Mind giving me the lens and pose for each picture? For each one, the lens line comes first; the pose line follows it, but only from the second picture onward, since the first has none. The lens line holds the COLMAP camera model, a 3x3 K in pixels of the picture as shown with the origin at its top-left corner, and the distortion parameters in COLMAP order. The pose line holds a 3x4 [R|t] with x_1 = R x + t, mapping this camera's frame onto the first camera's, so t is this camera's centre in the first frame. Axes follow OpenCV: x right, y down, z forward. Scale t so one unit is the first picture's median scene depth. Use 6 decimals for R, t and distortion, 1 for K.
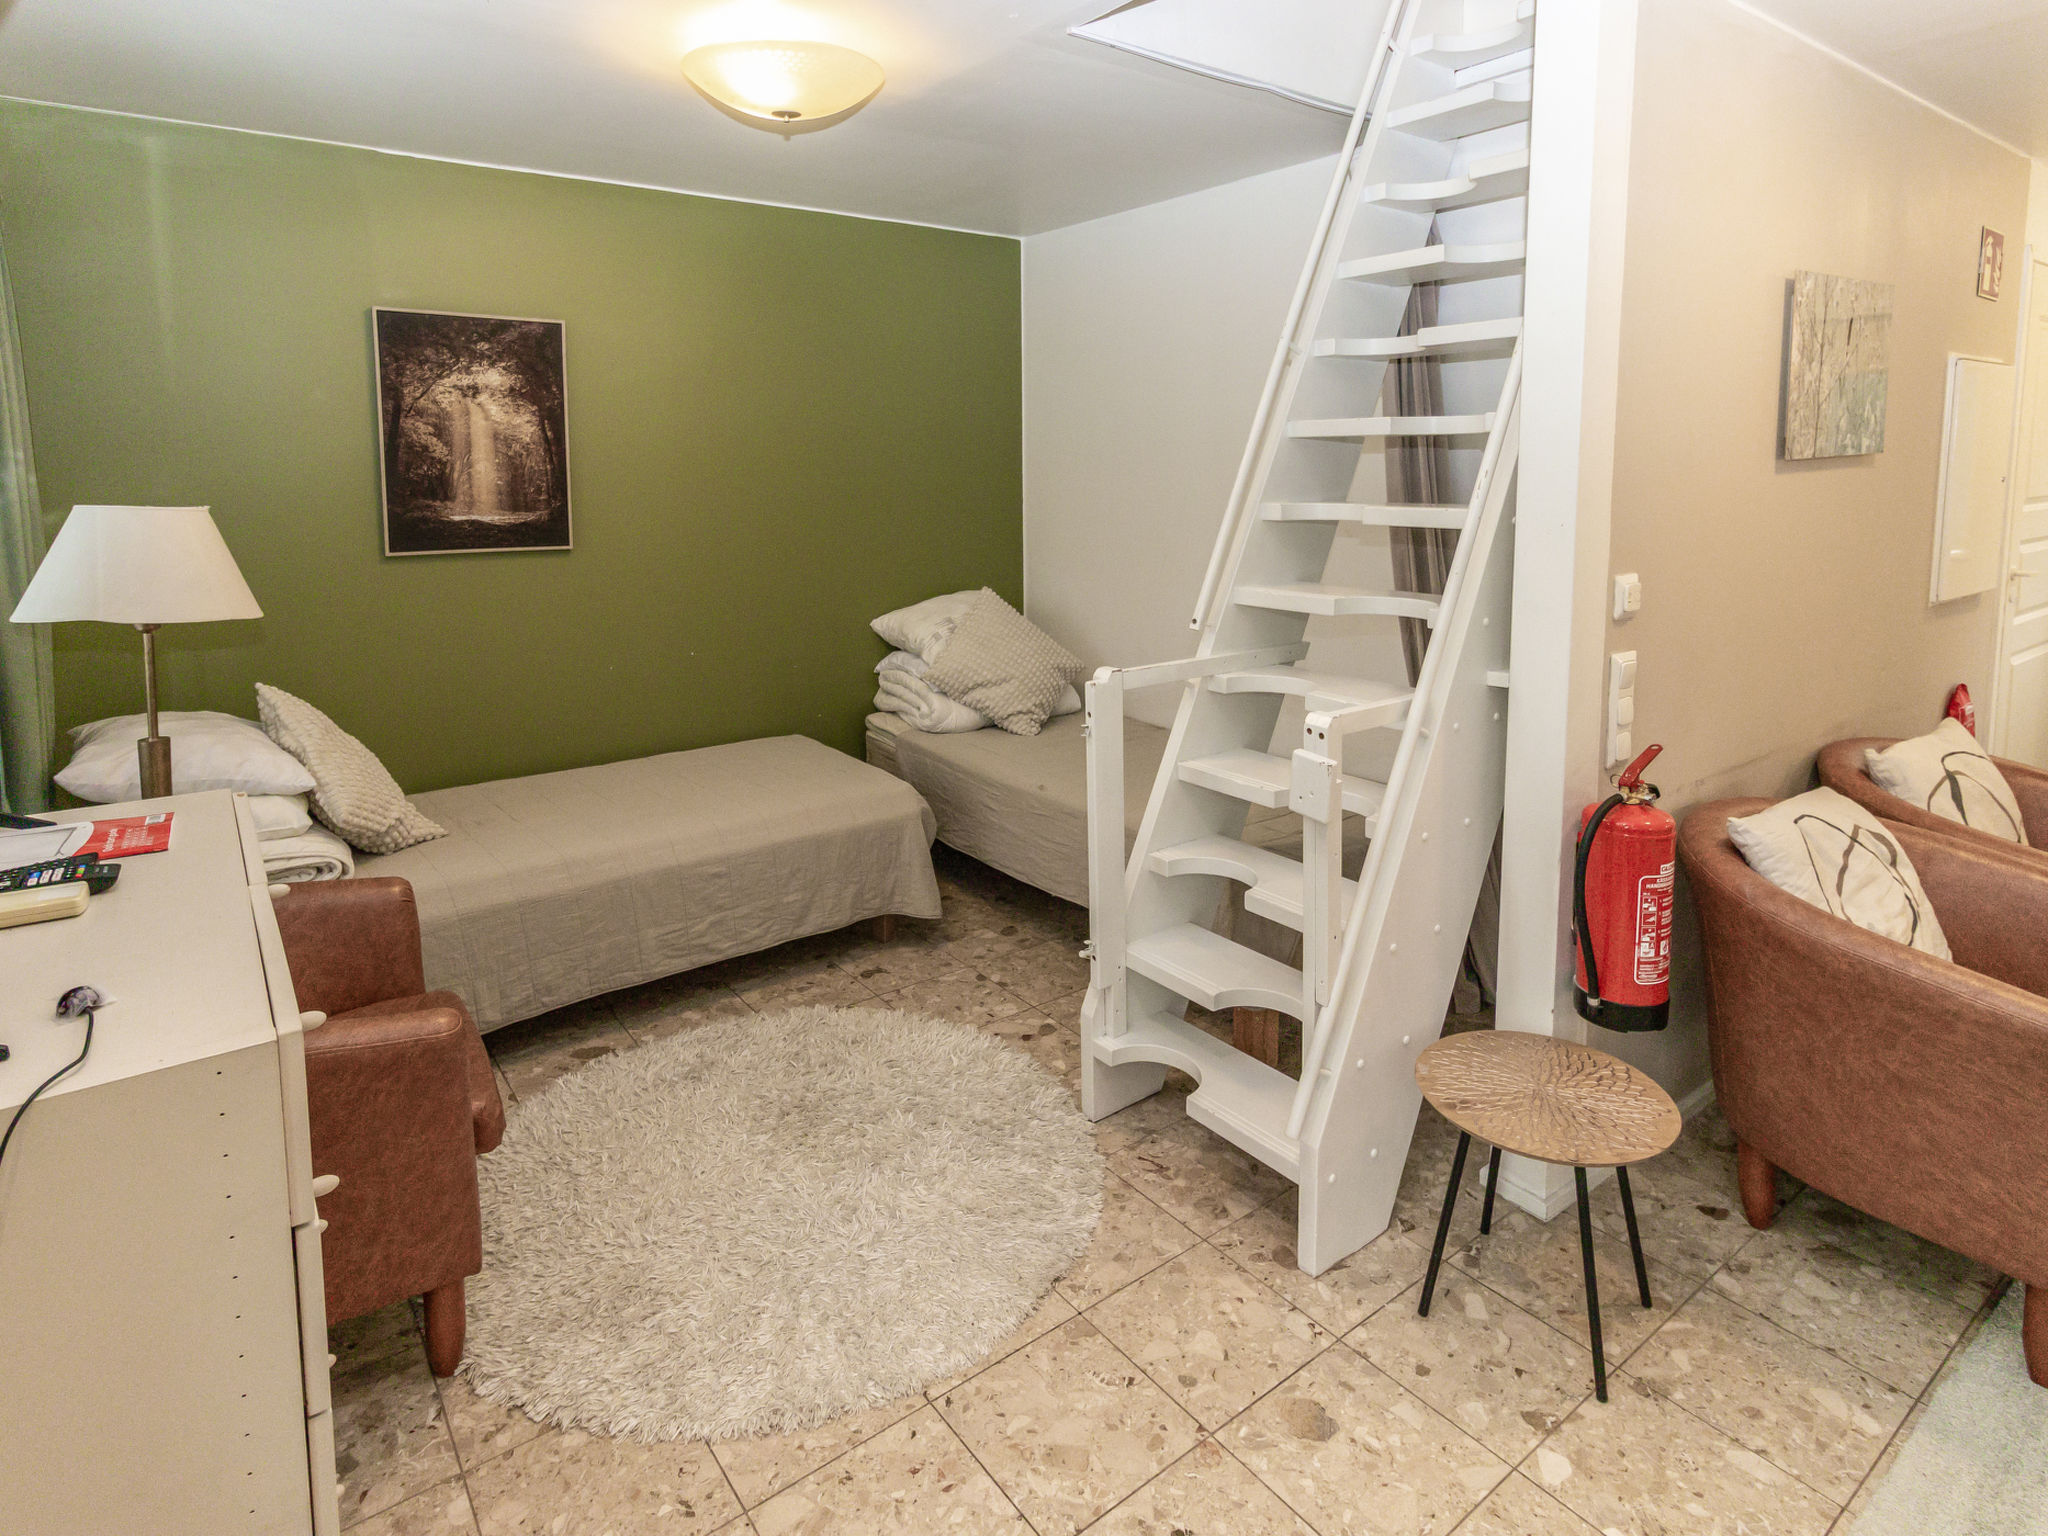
lens RADIAL K [[1098.4, 0, 1024.0], [0, 1098.4, 768.0], [0, 0, 1]] dist [0.005014, 0.001437]
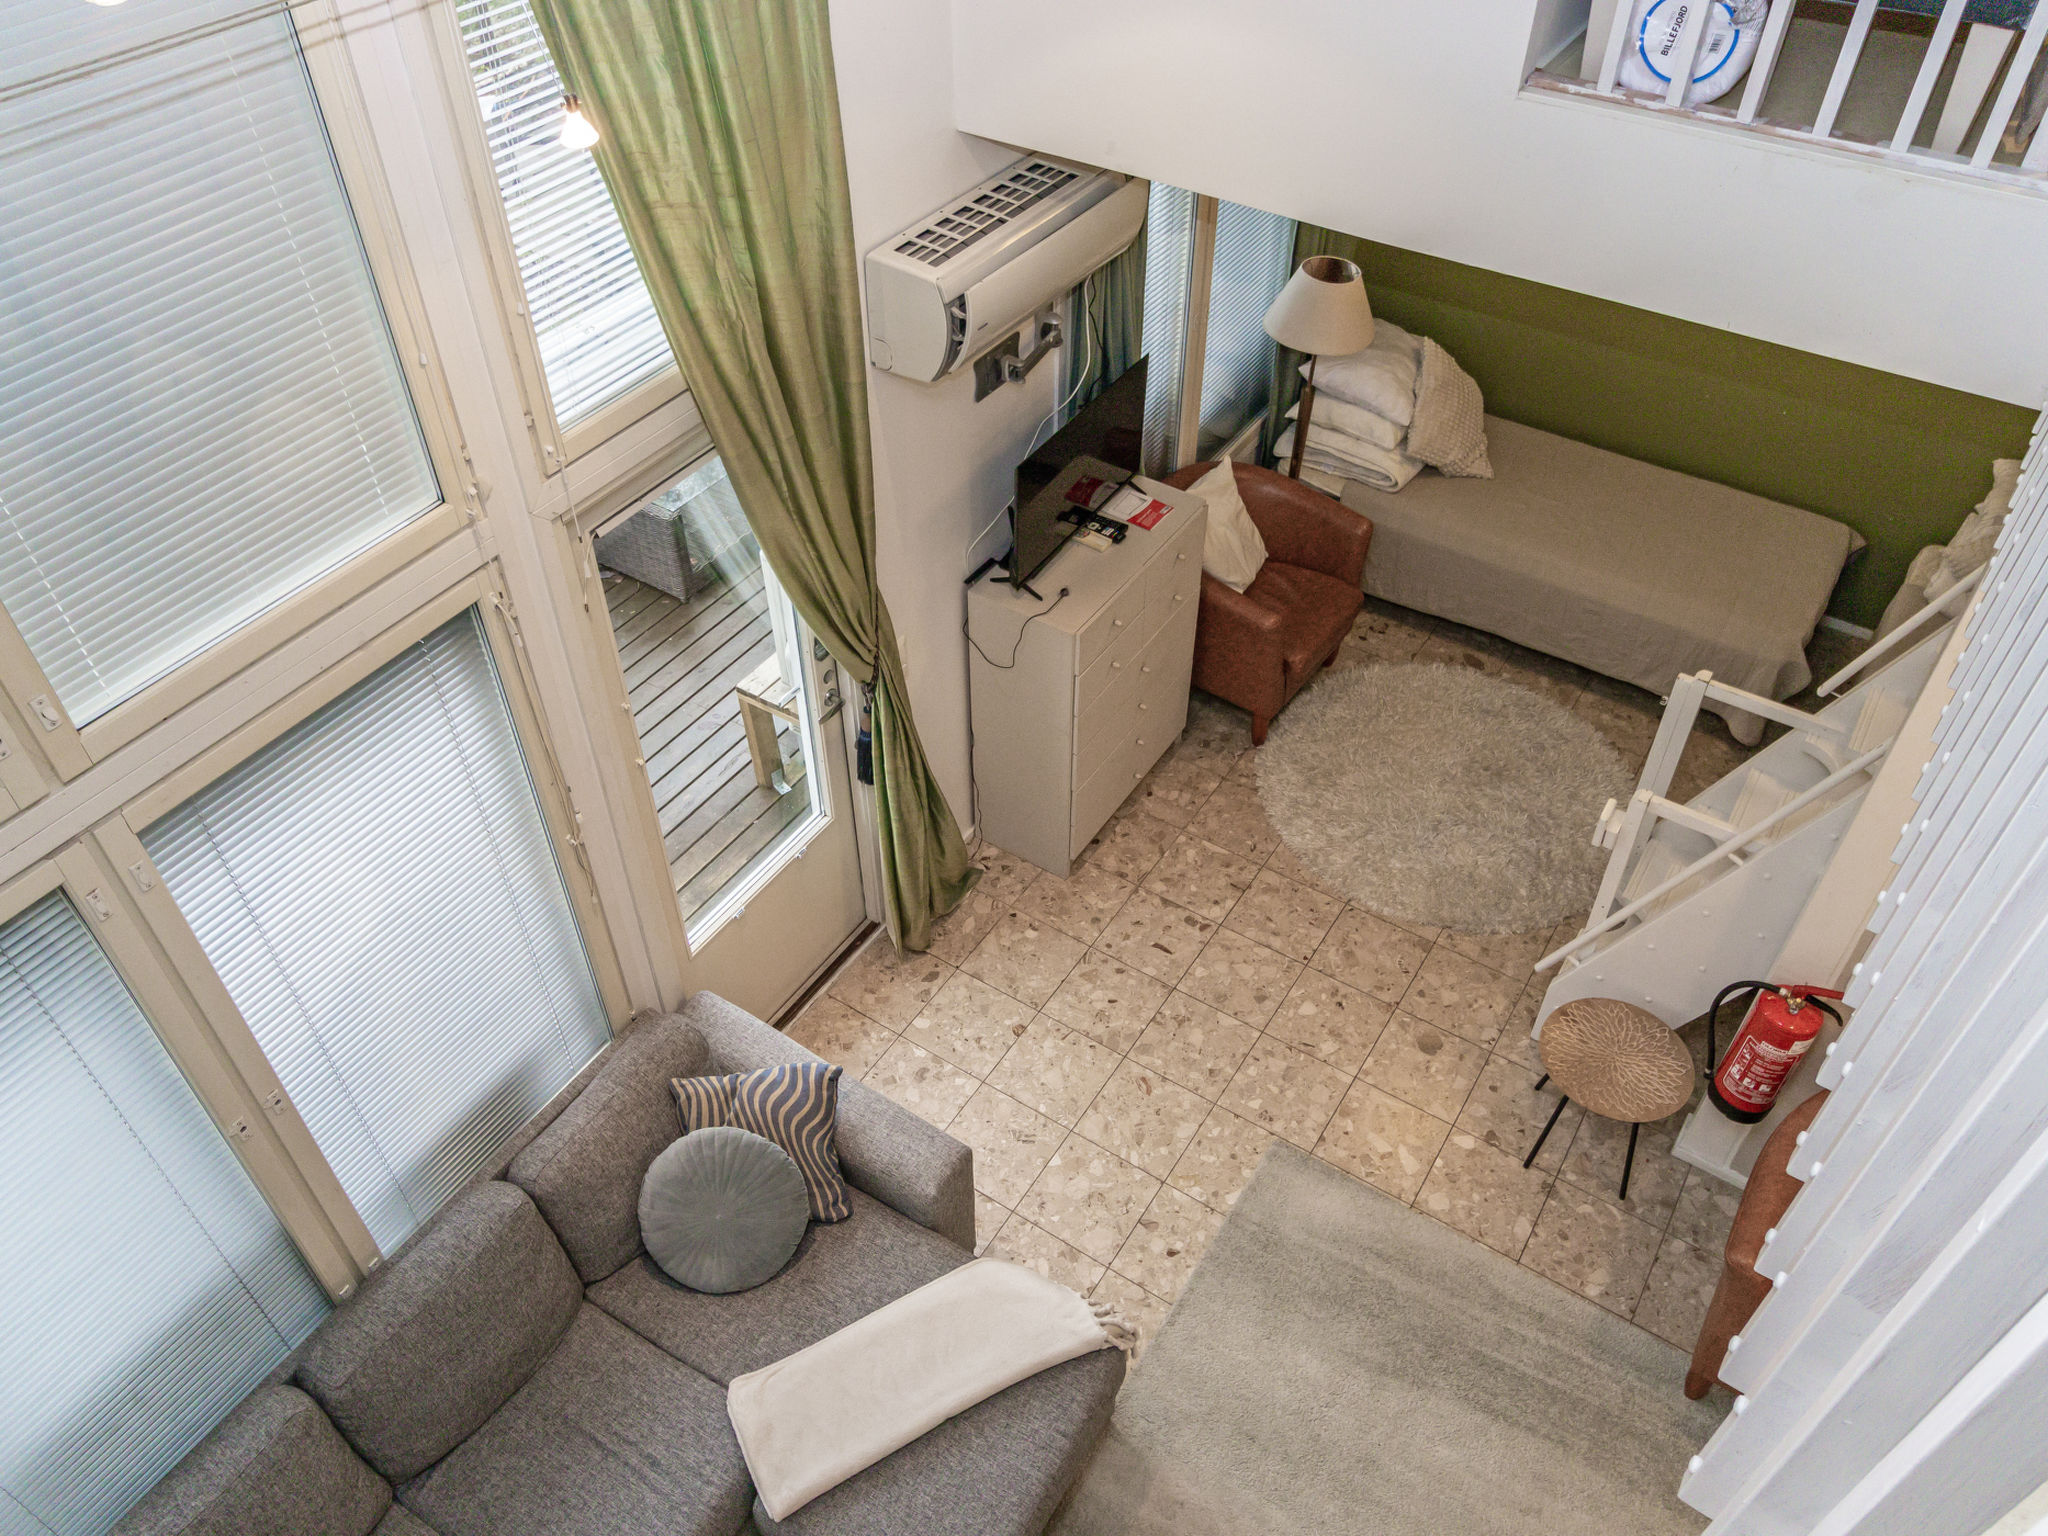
lens RADIAL K [[1516.5, 0, 1024.0], [0, 1516.5, 768.0], [0, 0, 1]] dist [-0.000189, -0.000040]
pose [[0.342049, 0.656452, -0.672364, 1.371134], [-0.257031, 0.753596, 0.605003, -1.123445], [0.903846, -0.034122, 0.426495, -0.727266]]
